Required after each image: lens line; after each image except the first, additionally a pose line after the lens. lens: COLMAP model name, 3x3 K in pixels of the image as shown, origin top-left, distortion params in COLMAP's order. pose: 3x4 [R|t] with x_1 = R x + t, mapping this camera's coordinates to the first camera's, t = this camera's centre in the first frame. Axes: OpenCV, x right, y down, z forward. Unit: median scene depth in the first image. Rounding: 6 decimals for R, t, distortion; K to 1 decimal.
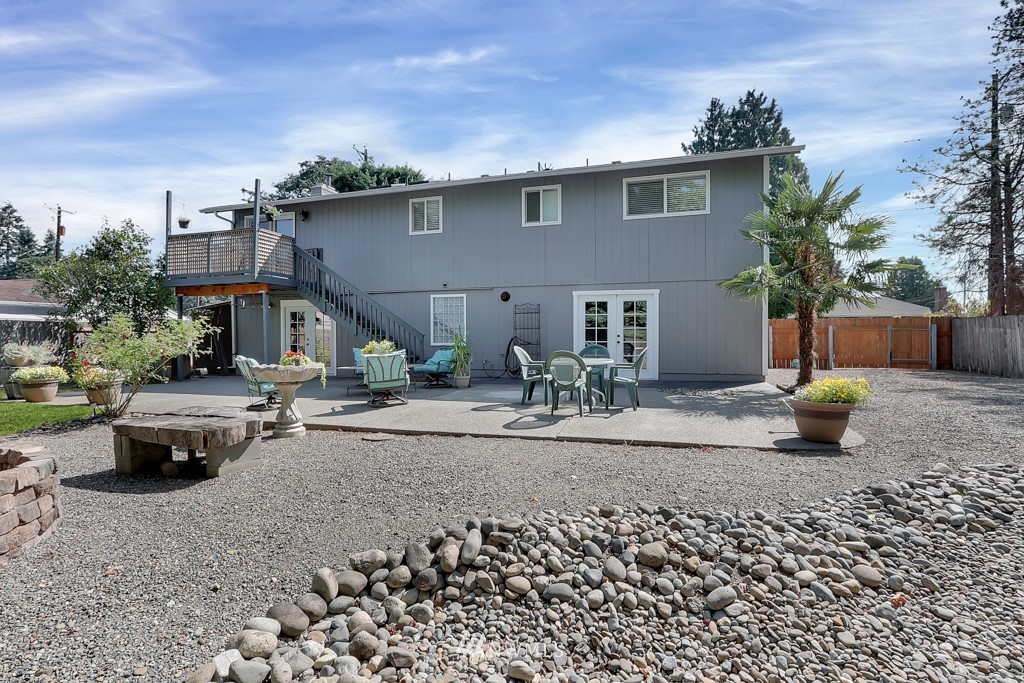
lens RADIAL K [[472.6, 0, 507.5], [0, 472.6, 341.4], [0, 0, 1]] dist [-0.019995, 0.005104]
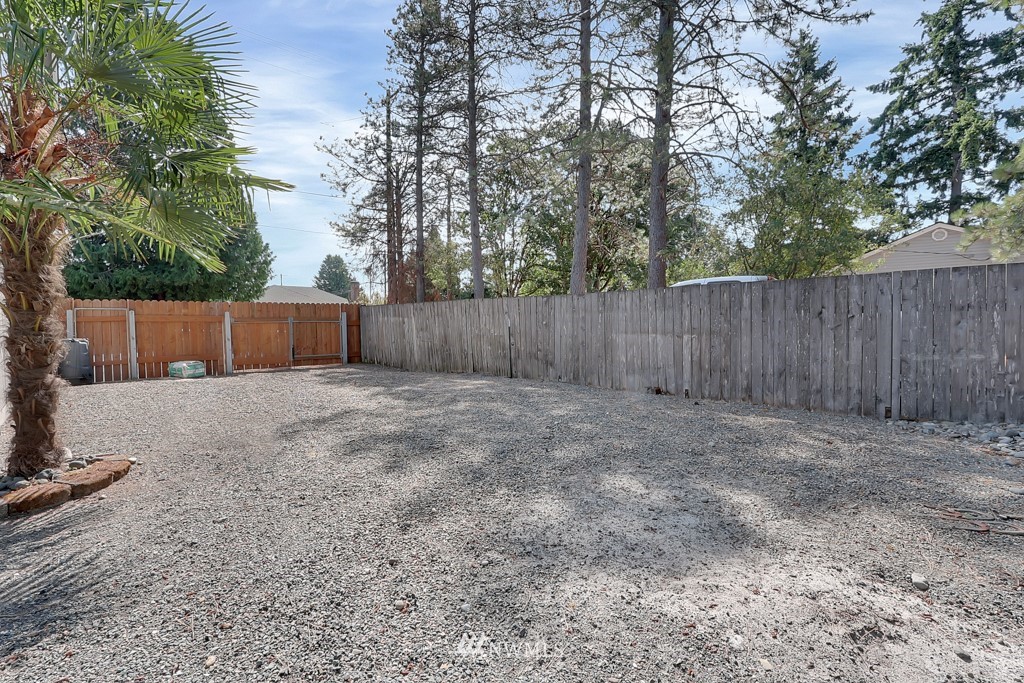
lens RADIAL K [[472.6, 0, 507.5], [0, 472.6, 341.4], [0, 0, 1]] dist [-0.019995, 0.005104]
pose [[0.491954, -0.033868, 0.869962, 0.198311], [0.011206, 0.999407, 0.032571, -0.004972], [-0.870549, -0.006275, 0.492041, 0.200585]]
